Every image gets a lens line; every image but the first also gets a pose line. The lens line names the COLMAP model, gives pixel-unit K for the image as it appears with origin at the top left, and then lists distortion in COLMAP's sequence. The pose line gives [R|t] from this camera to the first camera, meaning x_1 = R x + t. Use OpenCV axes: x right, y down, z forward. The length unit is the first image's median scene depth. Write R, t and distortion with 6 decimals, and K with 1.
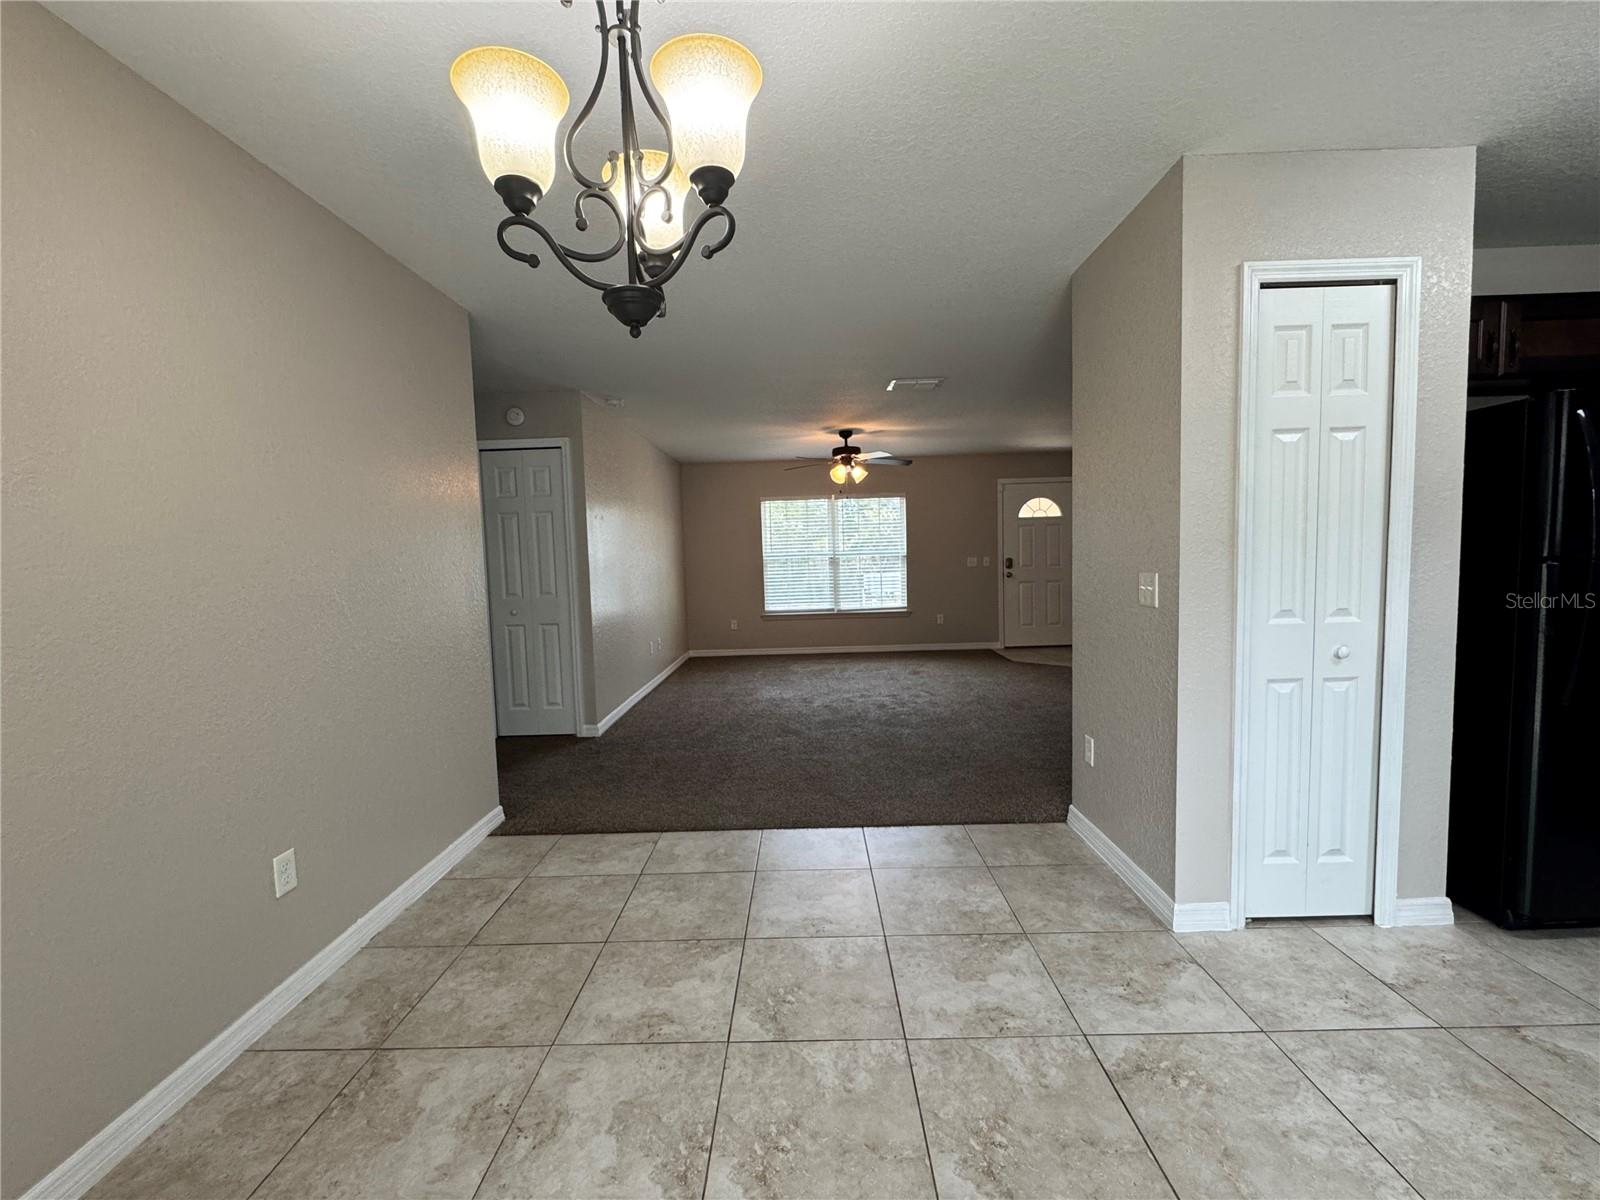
lens RADIAL K [[641.9, 0, 796.8], [0, 641.9, 602.0], [0, 0, 1]] dist [-0.004027, 0.000748]
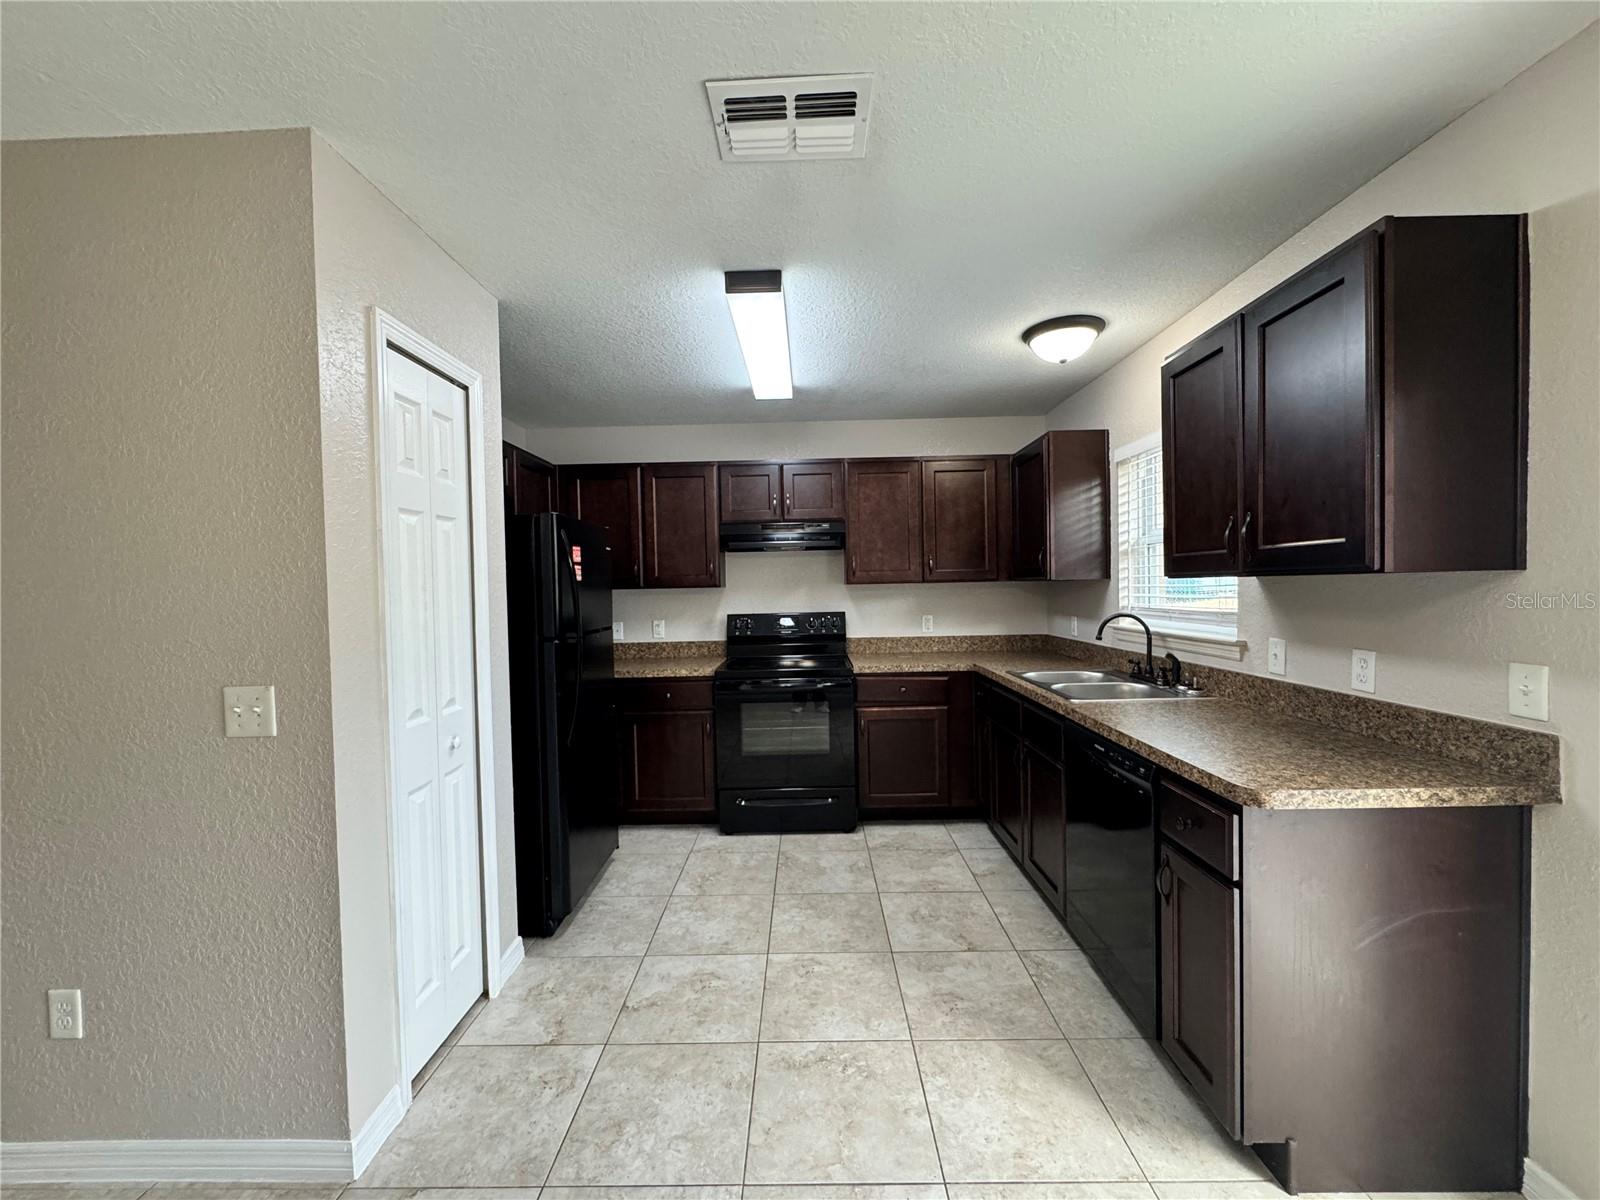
lens RADIAL K [[641.9, 0, 799.3], [0, 641.9, 601.0], [0, 0, 1]] dist [-0.004027, 0.000748]
pose [[-0.003237, 0.005485, 0.999980, -0.134824], [0.093186, 0.995635, -0.005160, -0.083647], [-0.995643, 0.093167, -0.003734, 0.457006]]
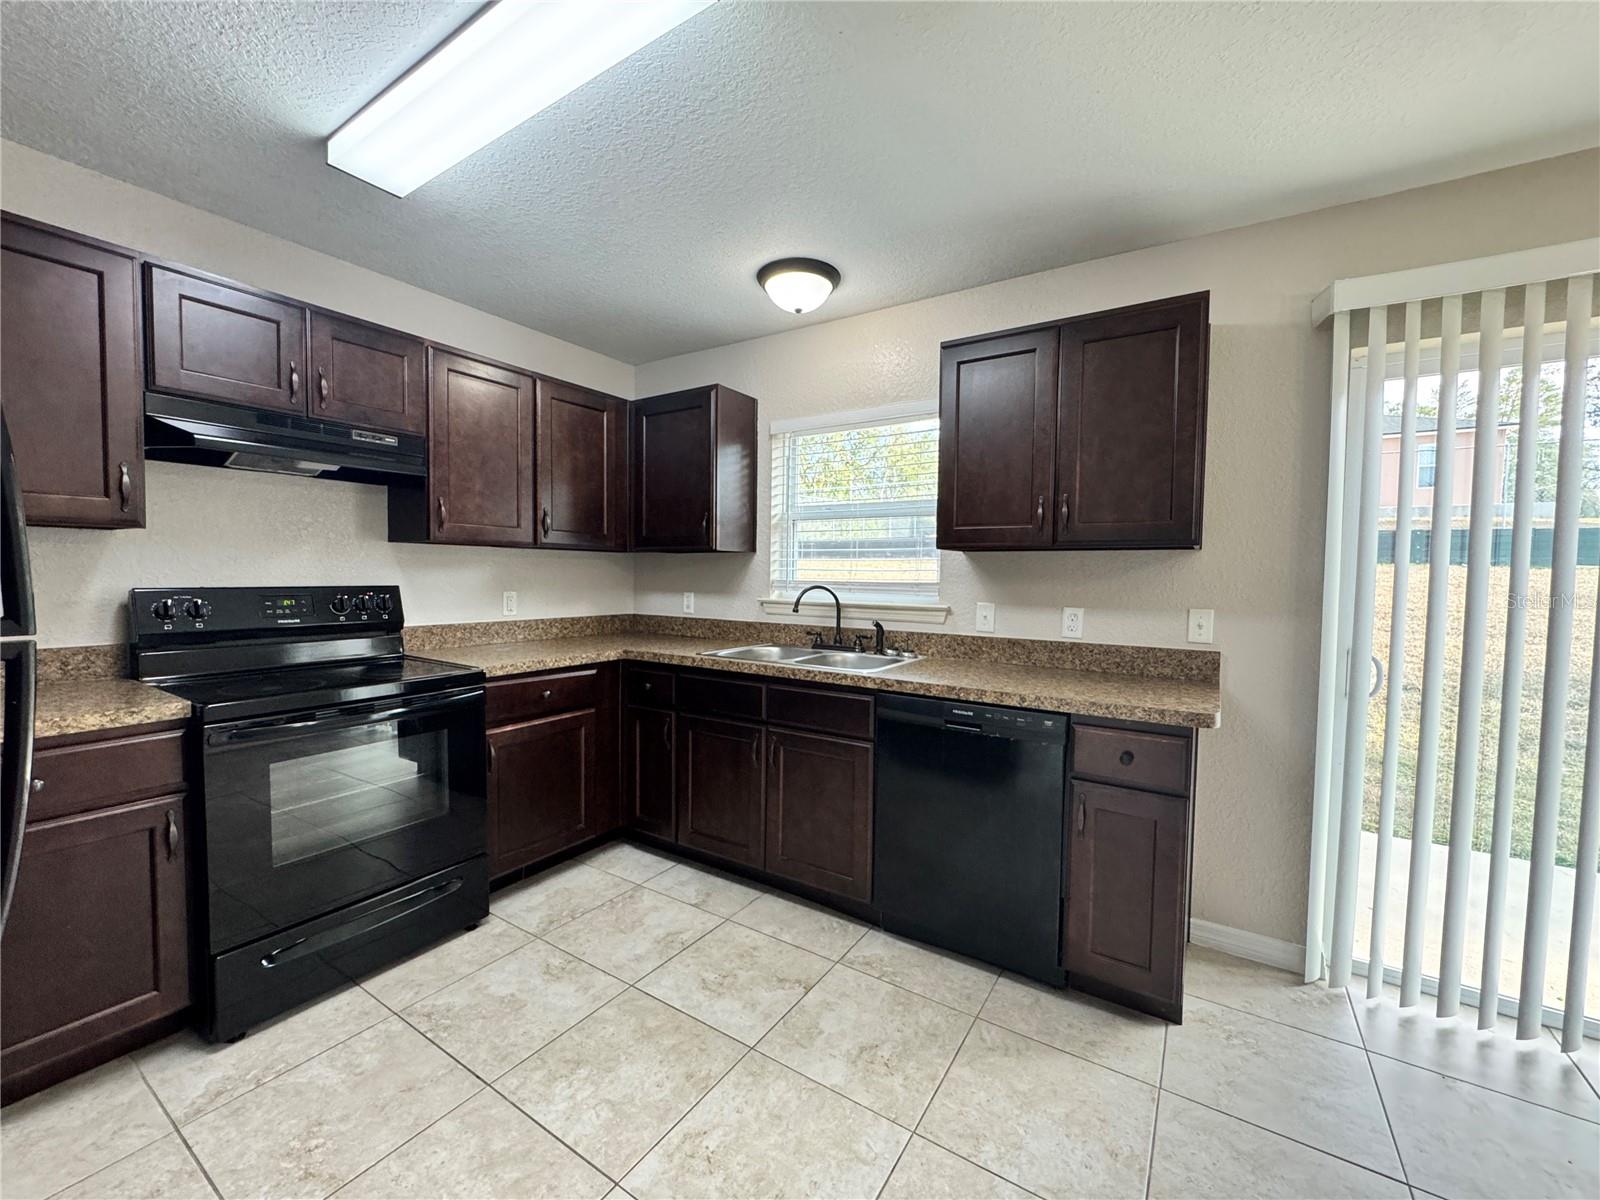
lens RADIAL K [[641.9, 0, 799.7], [0, 641.9, 601.6], [0, 0, 1]] dist [-0.004027, 0.000748]
pose [[-0.848903, -0.007347, 0.528498, 0.540607], [0.047960, 0.994708, 0.090864, -0.092087], [-0.526369, 0.102482, -0.844058, 0.957419]]
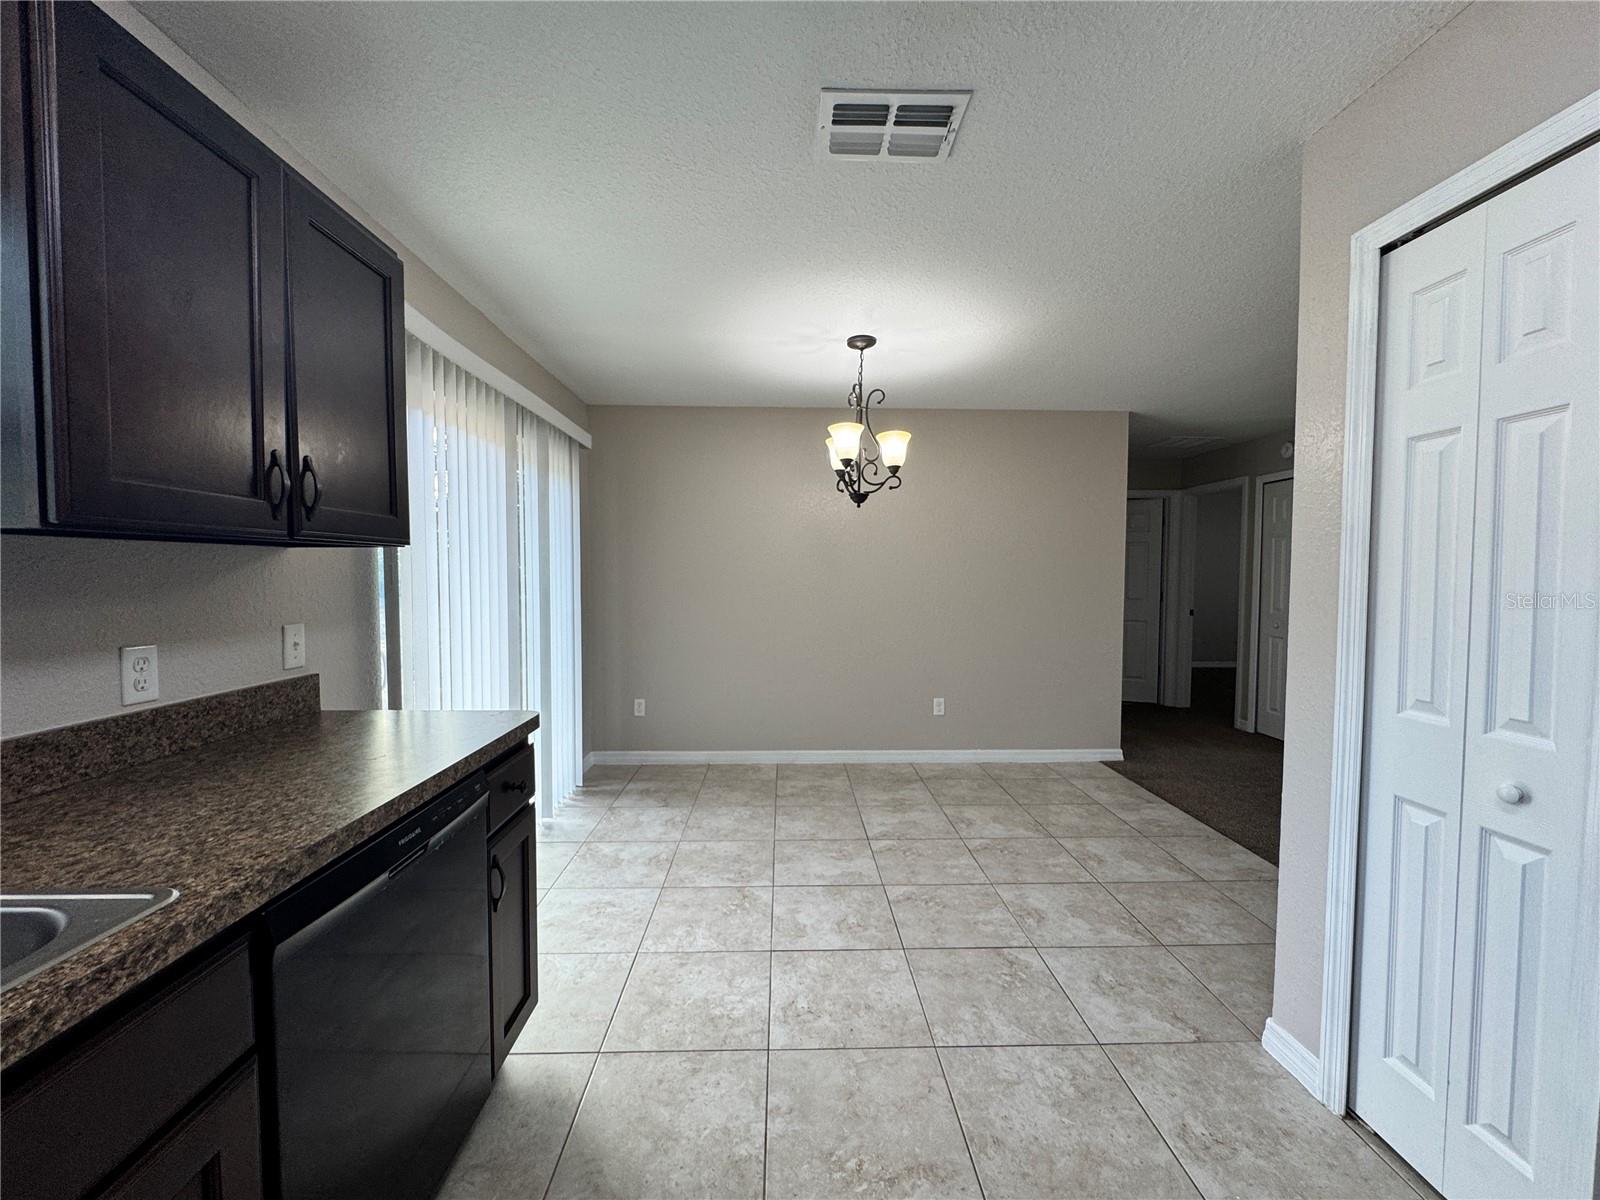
lens RADIAL K [[641.9, 0, 800.5], [0, 641.9, 600.4], [0, 0, 1]] dist [-0.004027, 0.000748]
pose [[0.044070, 0.072361, -0.996404, 1.393421], [-0.076466, 0.994692, 0.068854, -0.087849], [0.996098, 0.073156, 0.049369, 0.309365]]
